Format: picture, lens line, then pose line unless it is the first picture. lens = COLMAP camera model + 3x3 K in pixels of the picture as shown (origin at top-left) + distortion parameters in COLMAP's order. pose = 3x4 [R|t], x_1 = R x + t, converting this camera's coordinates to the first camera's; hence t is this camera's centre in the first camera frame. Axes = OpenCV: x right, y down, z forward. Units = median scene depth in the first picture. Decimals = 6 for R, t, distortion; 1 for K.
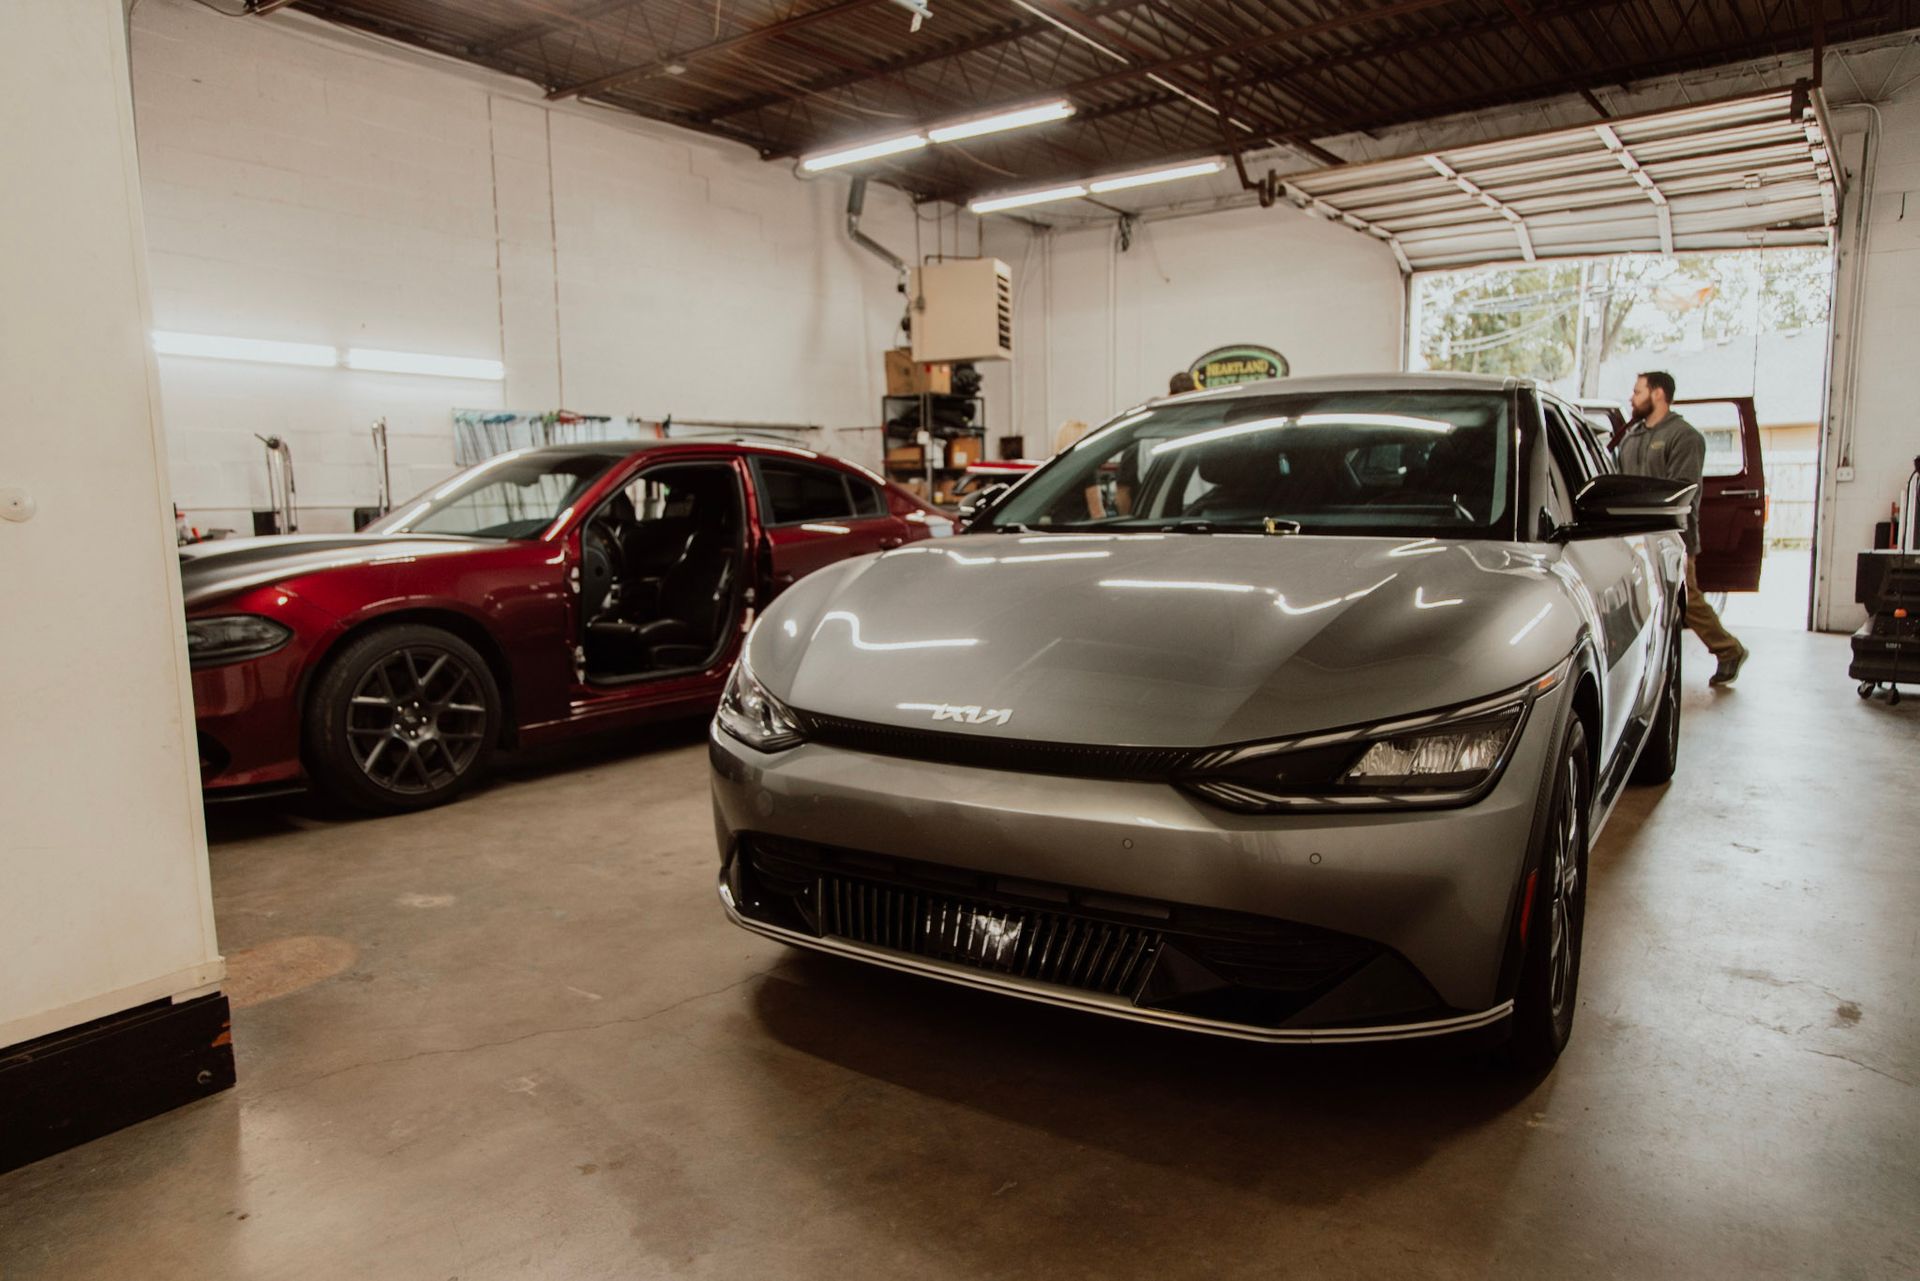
lens RADIAL K [[1278.4, 0, 957.9], [0, 1278.4, 647.9], [0, 0, 1]] dist [0.012901, 0.017178]
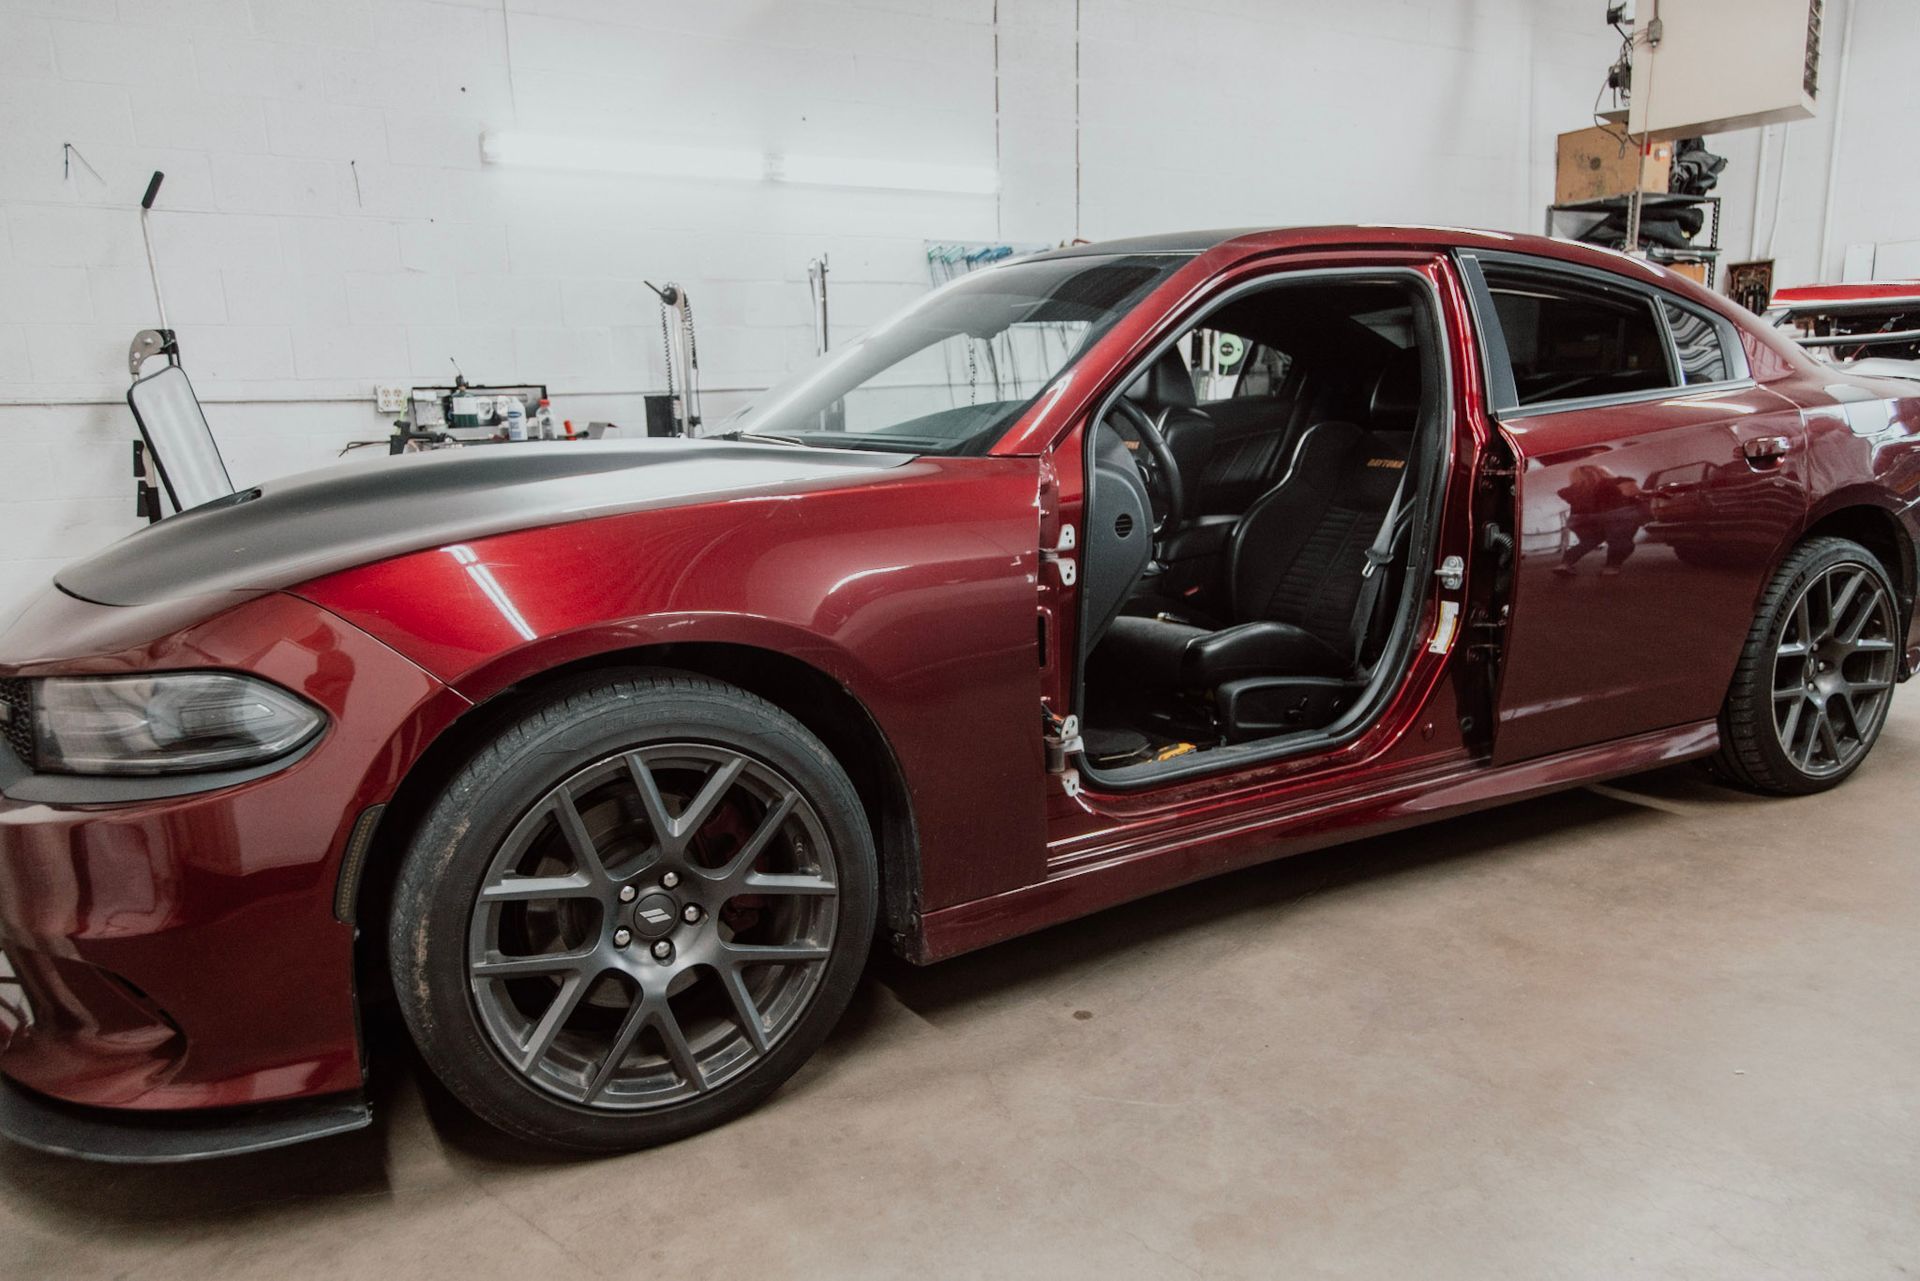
lens RADIAL K [[1278.4, 0, 957.9], [0, 1278.4, 647.9], [0, 0, 1]] dist [0.012901, 0.017178]
pose [[0.921950, 0.062098, -0.382298, -0.149401], [-0.027117, 0.994990, 0.096226, -0.053164], [0.386358, -0.078349, 0.919015, 0.526333]]
